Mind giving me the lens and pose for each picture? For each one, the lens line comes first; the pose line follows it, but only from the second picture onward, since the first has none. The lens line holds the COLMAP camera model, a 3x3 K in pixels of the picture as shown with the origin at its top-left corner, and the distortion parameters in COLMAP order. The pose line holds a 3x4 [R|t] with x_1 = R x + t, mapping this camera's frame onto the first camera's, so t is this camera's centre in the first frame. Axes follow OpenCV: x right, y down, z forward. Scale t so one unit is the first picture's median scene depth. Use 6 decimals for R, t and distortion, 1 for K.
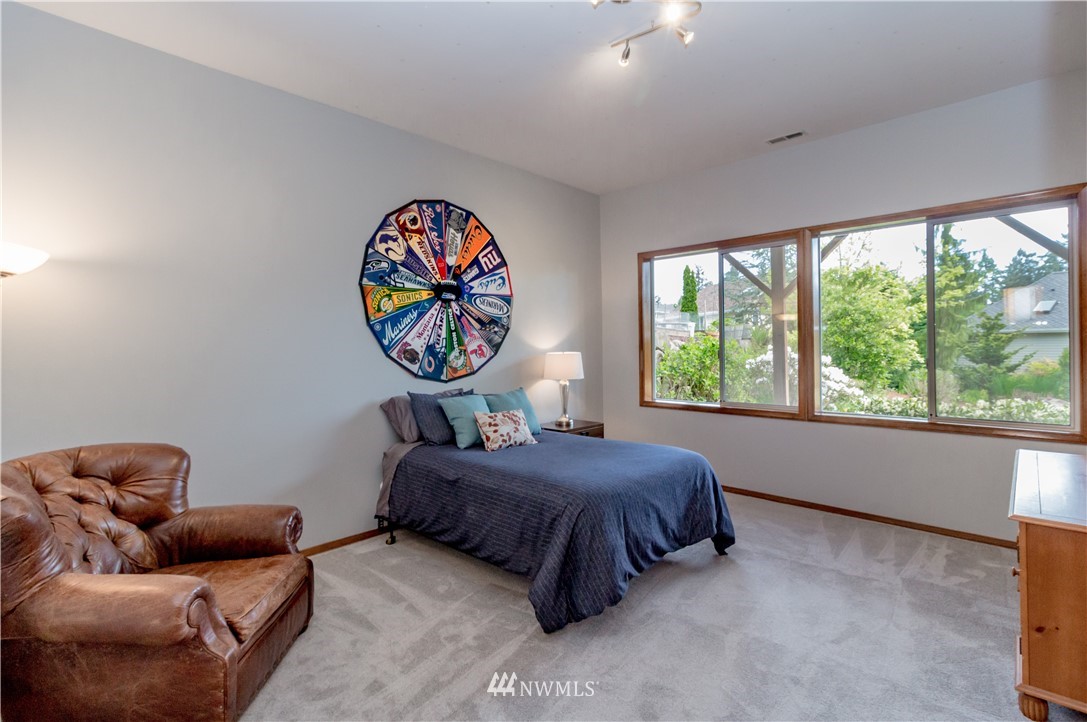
lens RADIAL K [[513.0, 0, 541.6], [0, 513.0, 343.1], [0, 0, 1]] dist [0.000505, -0.000133]
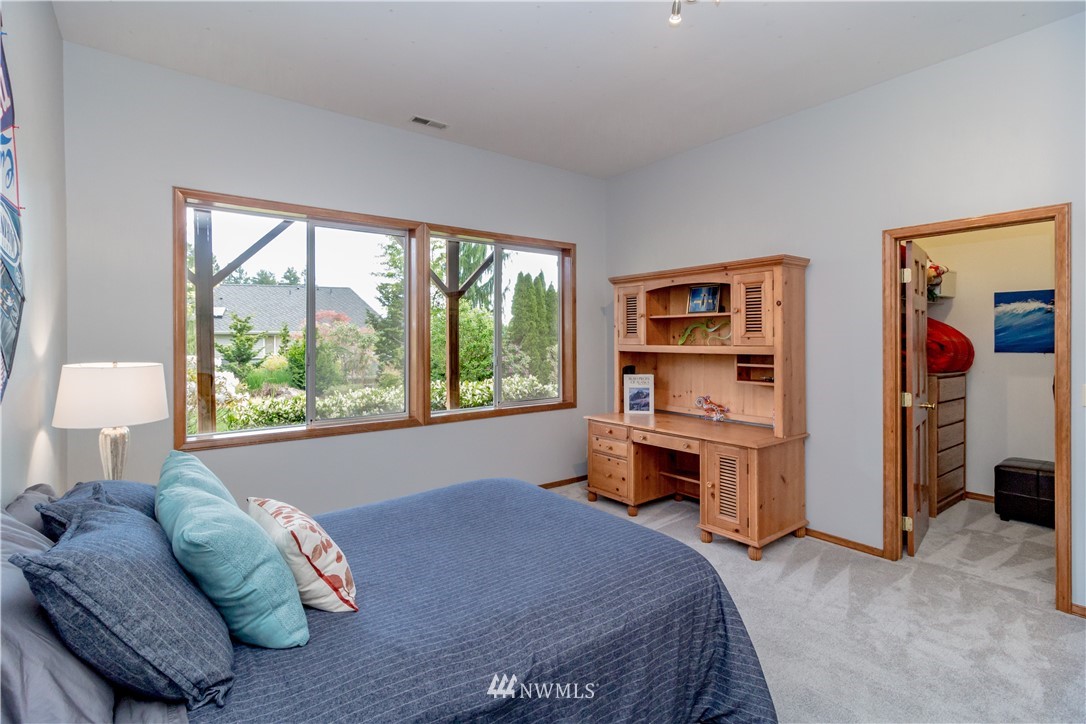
lens RADIAL K [[512.5, 0, 541.1], [0, 512.5, 344.1], [0, 0, 1]] dist [0.000505, -0.000133]
pose [[0.153769, 0.002844, 0.988103, -0.337494], [-0.006546, 0.999977, -0.001860, -0.000757], [-0.988085, -0.006182, 0.153784, 0.546684]]
